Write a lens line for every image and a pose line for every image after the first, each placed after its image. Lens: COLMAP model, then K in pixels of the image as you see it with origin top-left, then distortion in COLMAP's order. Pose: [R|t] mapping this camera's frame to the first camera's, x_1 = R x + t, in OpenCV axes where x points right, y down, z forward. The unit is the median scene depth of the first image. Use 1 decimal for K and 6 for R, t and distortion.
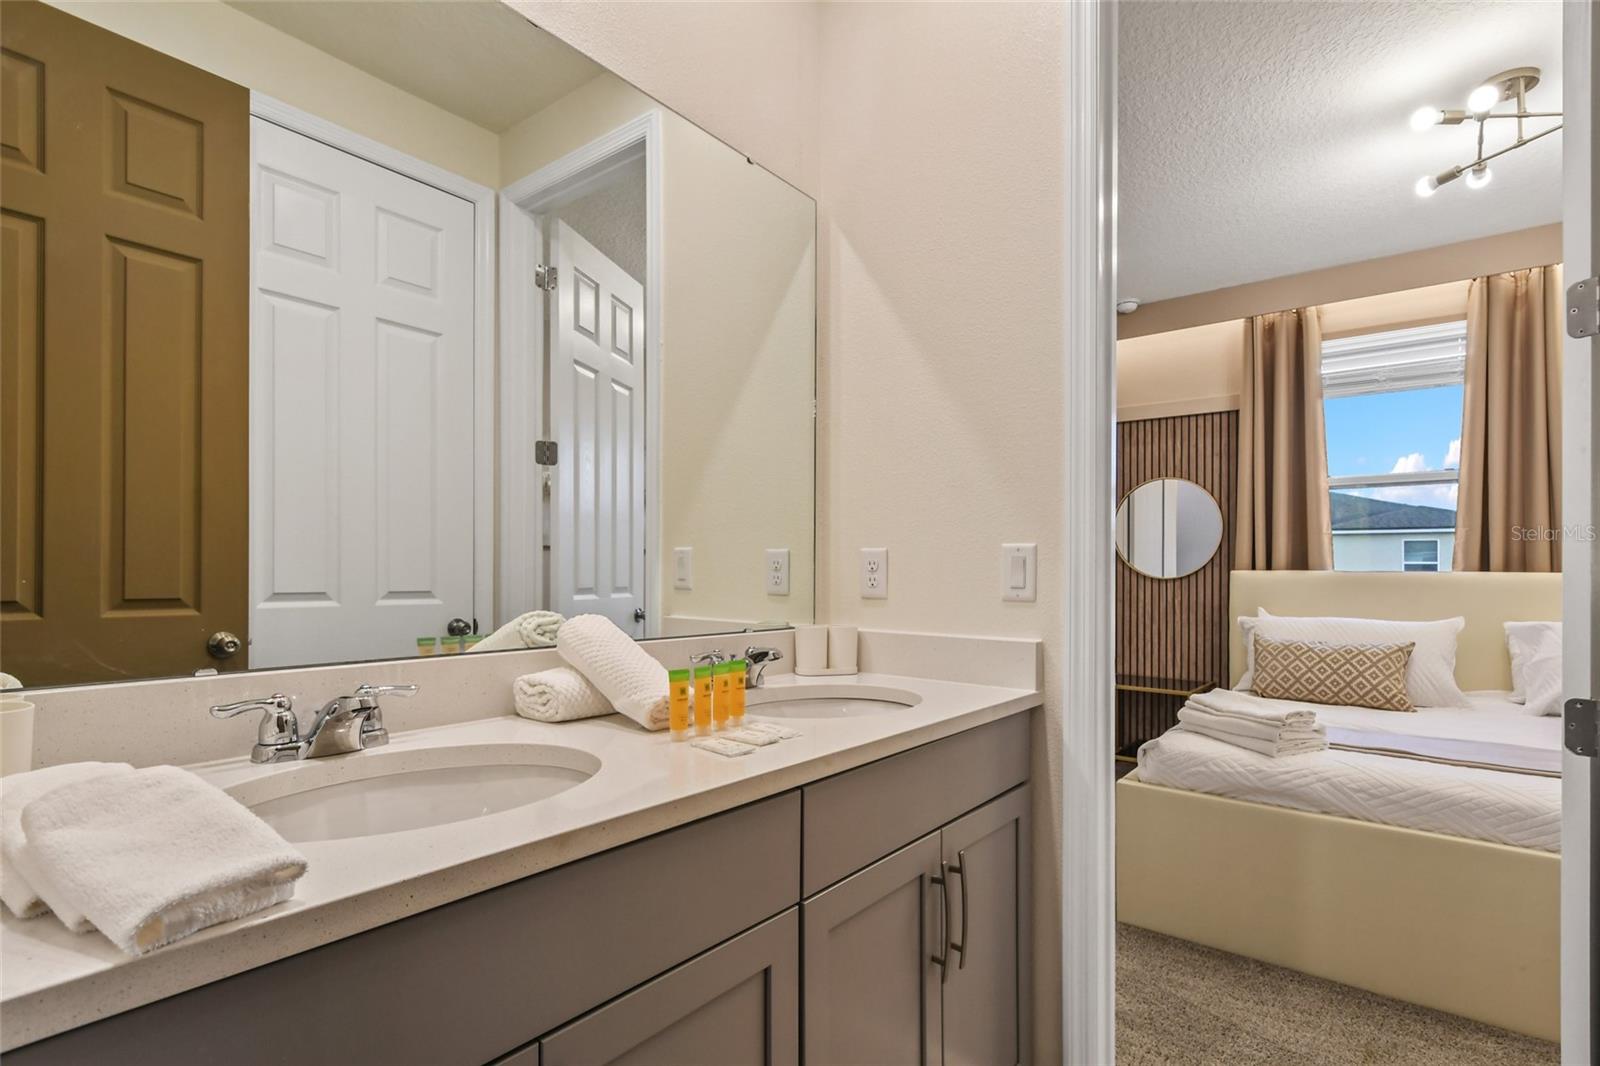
lens RADIAL K [[766.8, 0, 826.7], [0, 766.8, 569.1], [0, 0, 1]] dist [-0.000561, -0.000040]
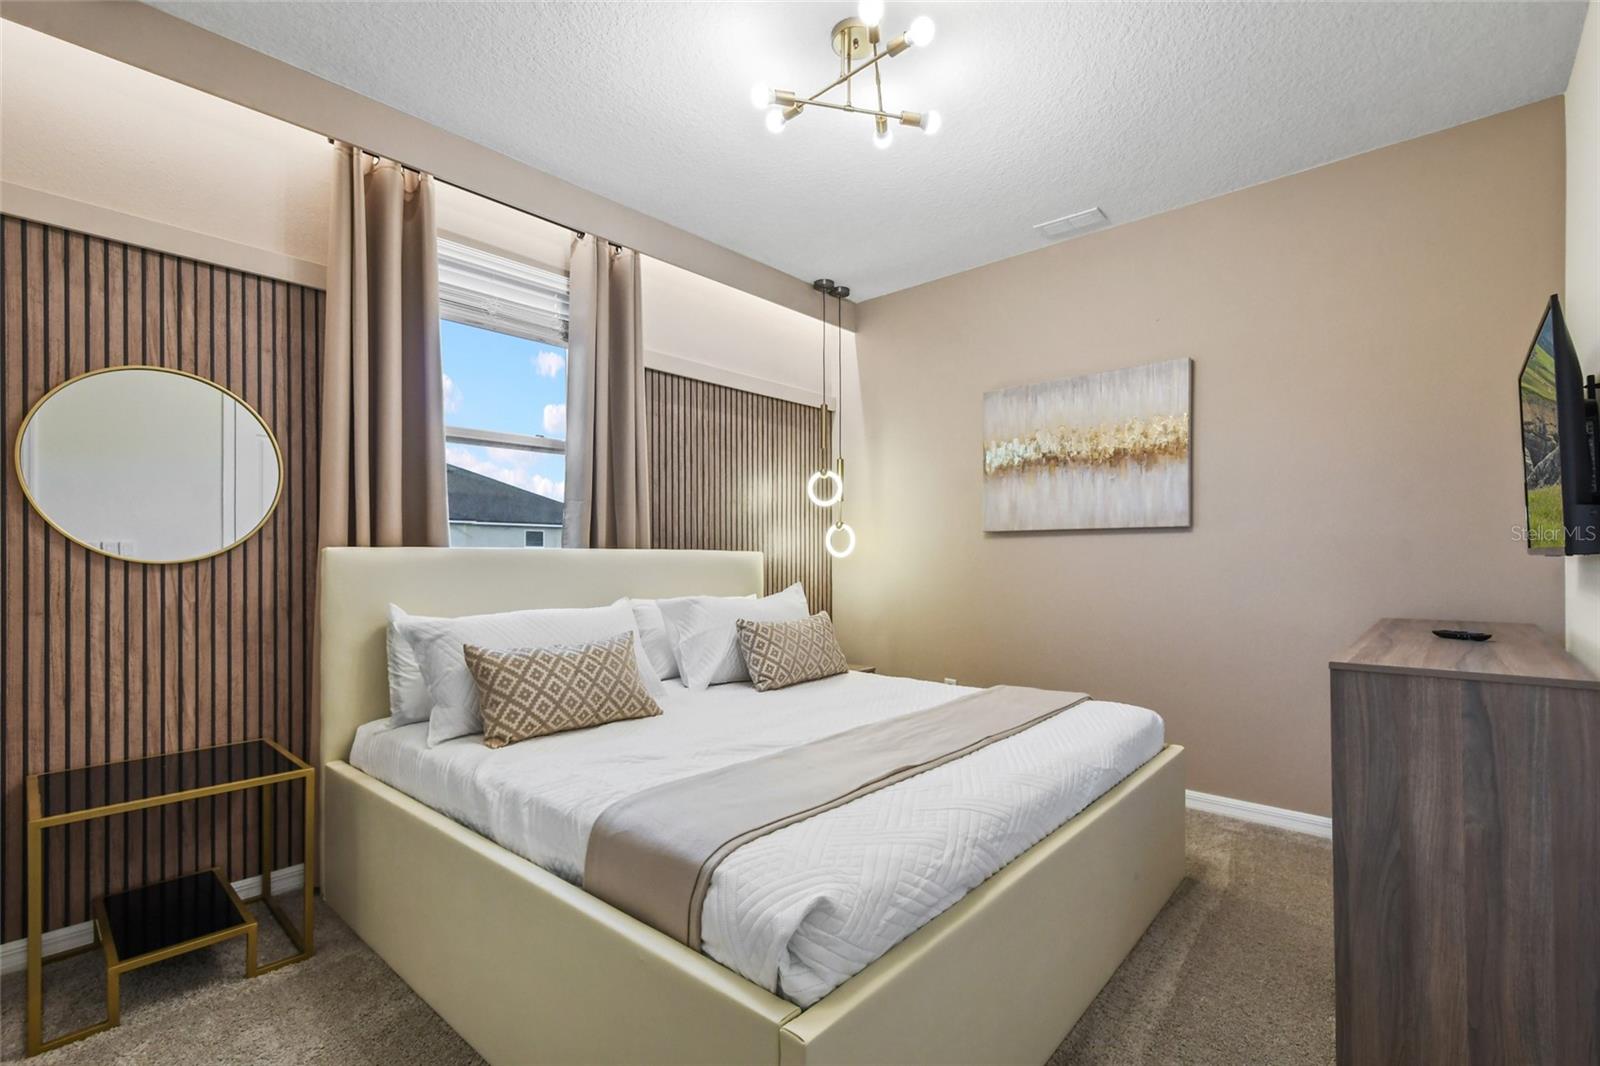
lens RADIAL K [[712.3, 0, 801.3], [0, 712.3, 551.3], [0, 0, 1]] dist [0.003347, 0.000055]
pose [[0.069315, -0.008506, 0.997559, -0.011509], [-0.003049, 0.999957, 0.008738, -0.000995], [-0.997590, -0.003647, 0.069287, 0.585886]]
